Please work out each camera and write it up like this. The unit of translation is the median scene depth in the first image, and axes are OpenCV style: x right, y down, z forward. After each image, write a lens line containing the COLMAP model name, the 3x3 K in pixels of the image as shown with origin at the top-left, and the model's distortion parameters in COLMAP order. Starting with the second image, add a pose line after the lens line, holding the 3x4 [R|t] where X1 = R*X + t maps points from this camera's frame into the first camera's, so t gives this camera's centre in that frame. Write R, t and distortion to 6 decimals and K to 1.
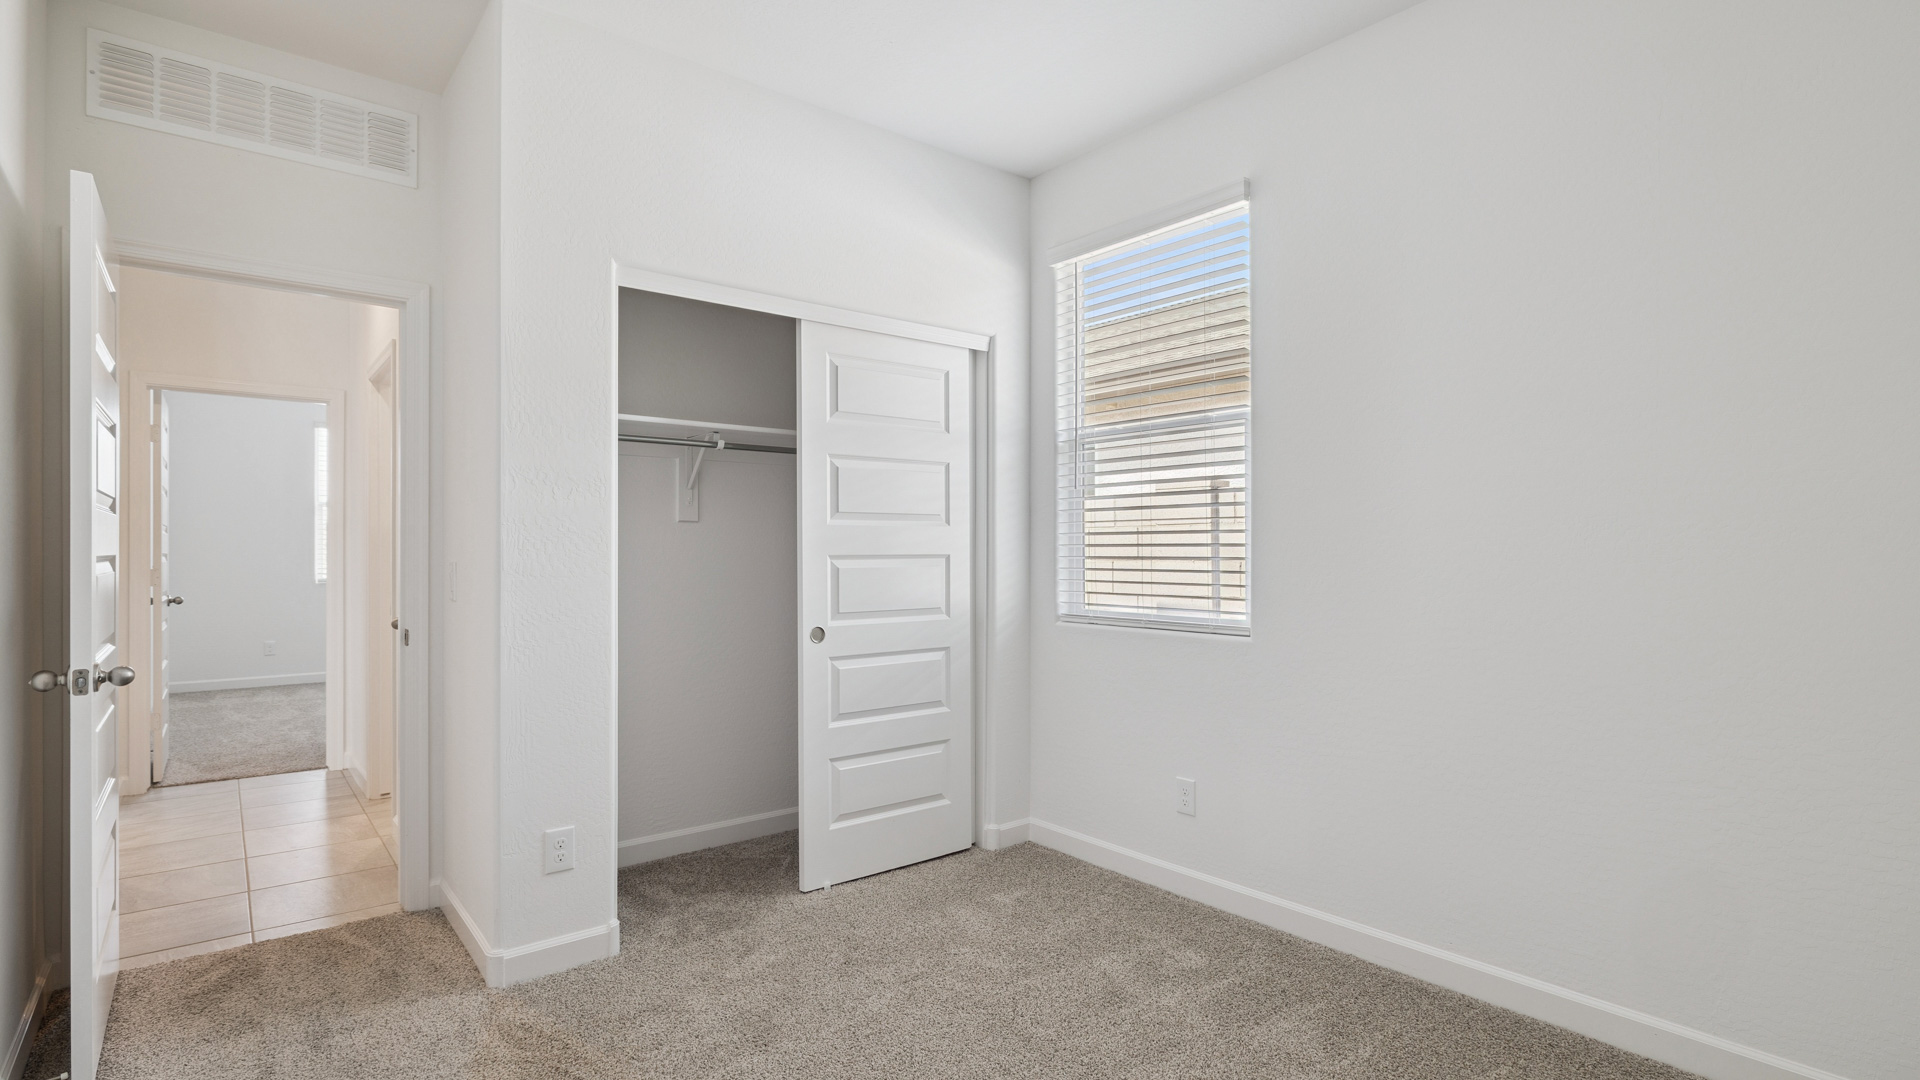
lens RADIAL K [[928.8, 0, 965.0], [0, 928.8, 556.7], [0, 0, 1]] dist [-0.001798, -0.000418]
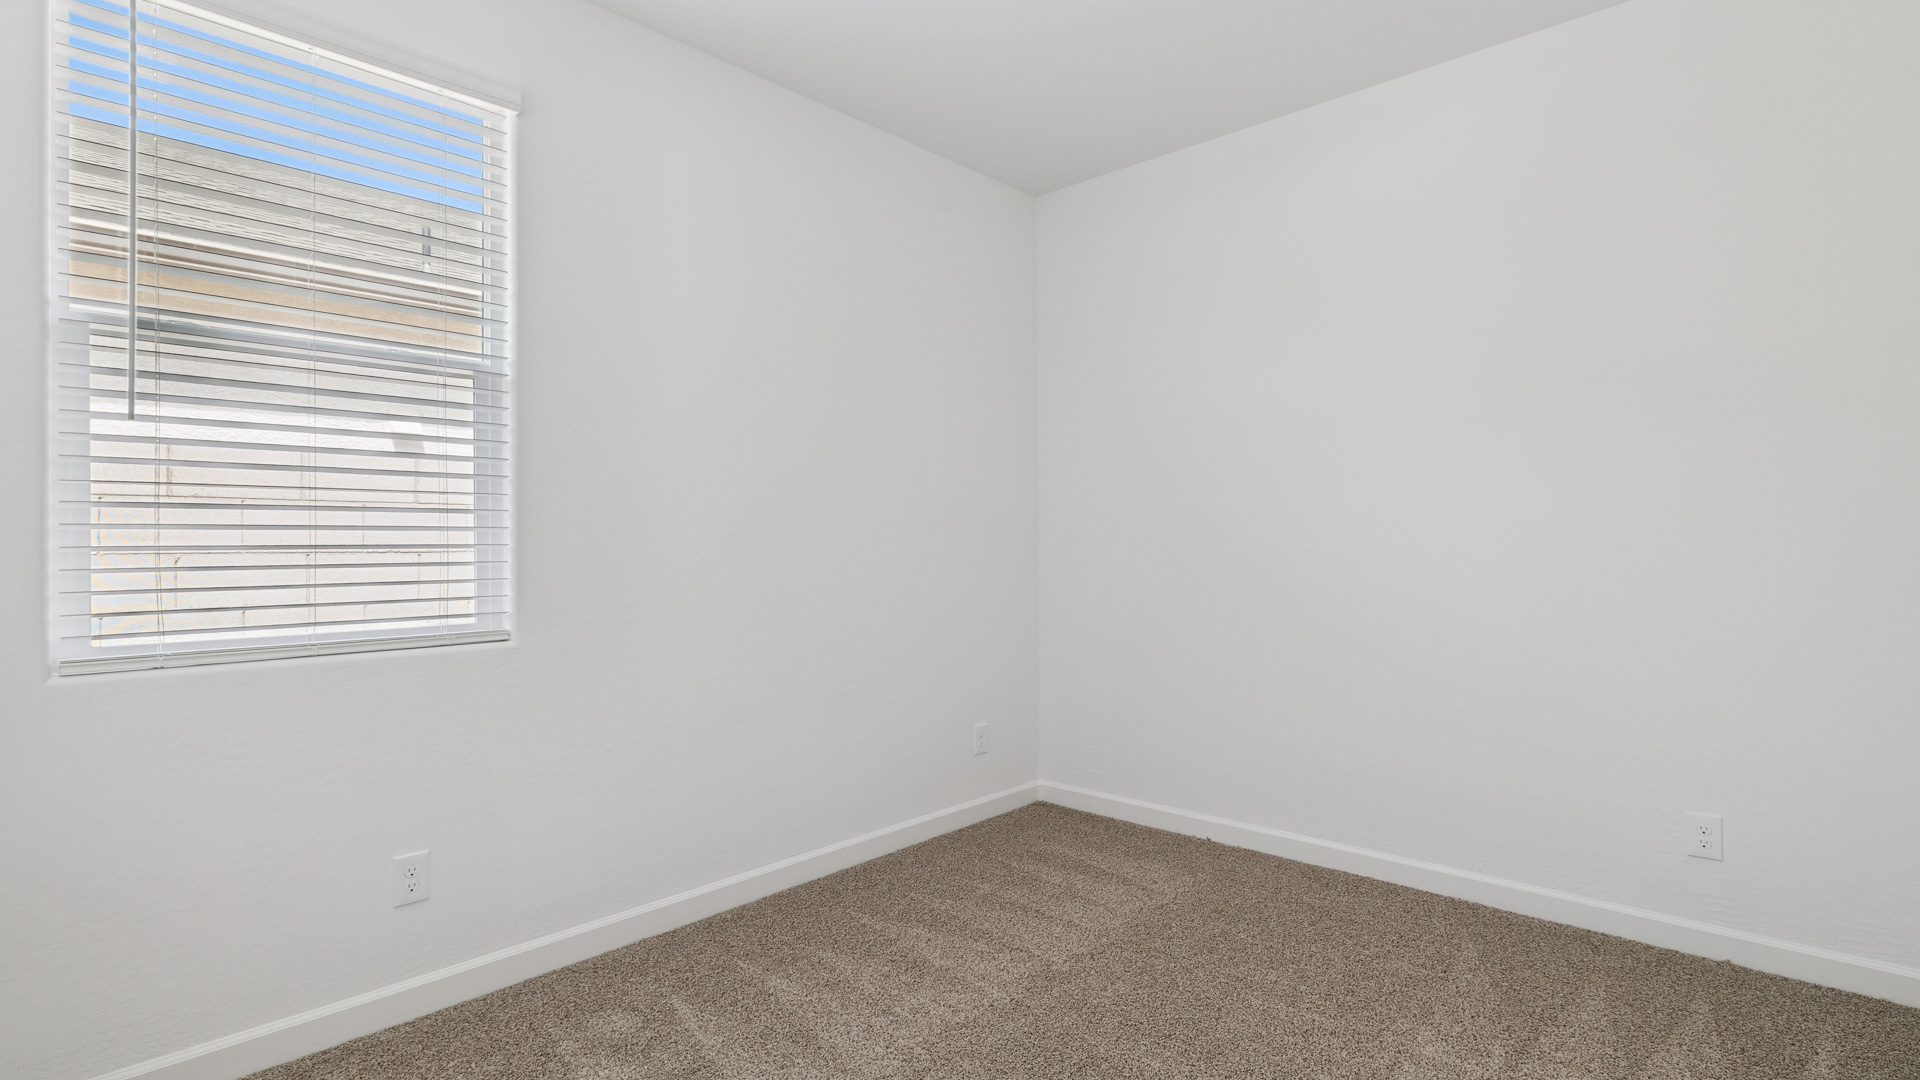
lens RADIAL K [[928.8, 0, 980.1], [0, 928.8, 535.9], [0, 0, 1]] dist [-0.001798, -0.000418]
pose [[-0.157614, 0.004935, 0.987489, -0.468998], [0.007881, 0.999962, -0.003739, -0.000663], [-0.987469, 0.007193, -0.157647, 0.586758]]
